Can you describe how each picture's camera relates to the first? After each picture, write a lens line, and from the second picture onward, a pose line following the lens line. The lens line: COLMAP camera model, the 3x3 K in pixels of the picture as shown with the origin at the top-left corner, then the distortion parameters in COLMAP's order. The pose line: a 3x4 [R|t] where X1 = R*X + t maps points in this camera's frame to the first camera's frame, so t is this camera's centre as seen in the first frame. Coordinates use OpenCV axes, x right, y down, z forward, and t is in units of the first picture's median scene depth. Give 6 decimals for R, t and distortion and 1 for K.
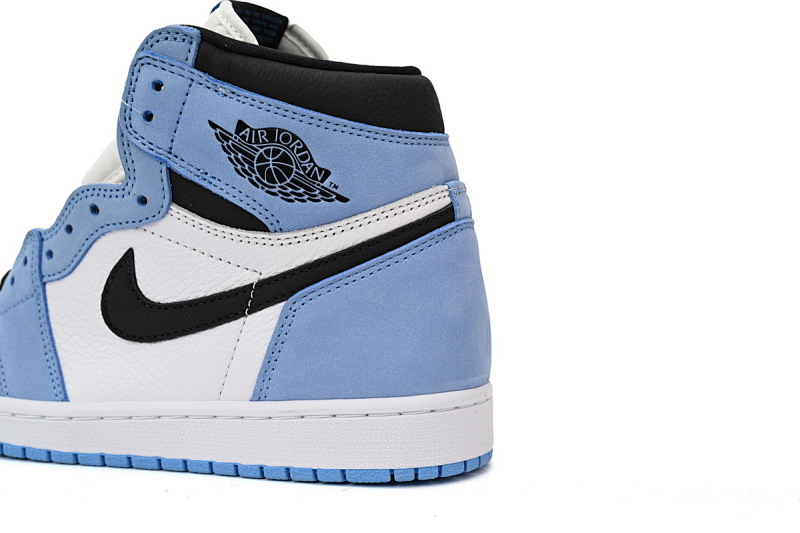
lens RADIAL K [[1097.0, 0, 398.1], [0, 1097.0, 265.2], [0, 0, 1]] dist [-0.010516, 0.000000]
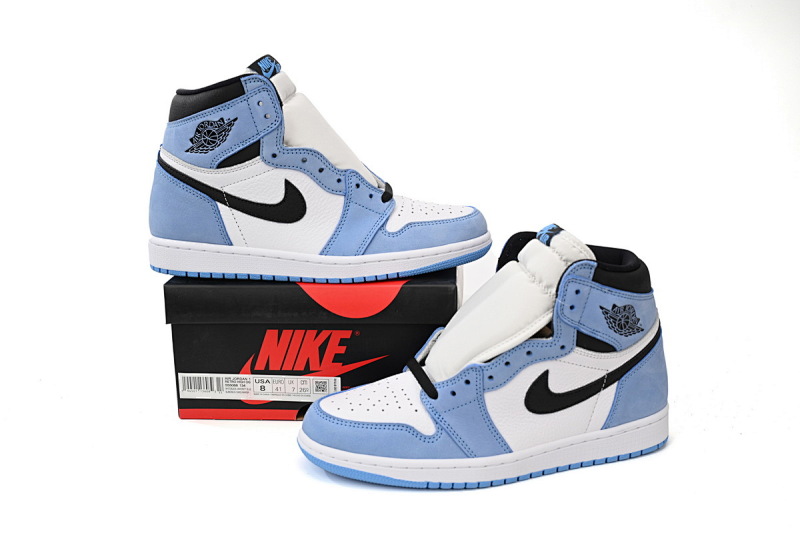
lens RADIAL K [[925.0, 0, 396.6], [0, 925.0, 265.9], [0, 0, 1]] dist [-0.004679, 0.000000]
pose [[0.807745, -0.158577, 0.567804, -1.406798], [0.054804, 0.979171, 0.195501, -0.548124], [-0.586979, -0.126798, 0.799611, -0.129925]]
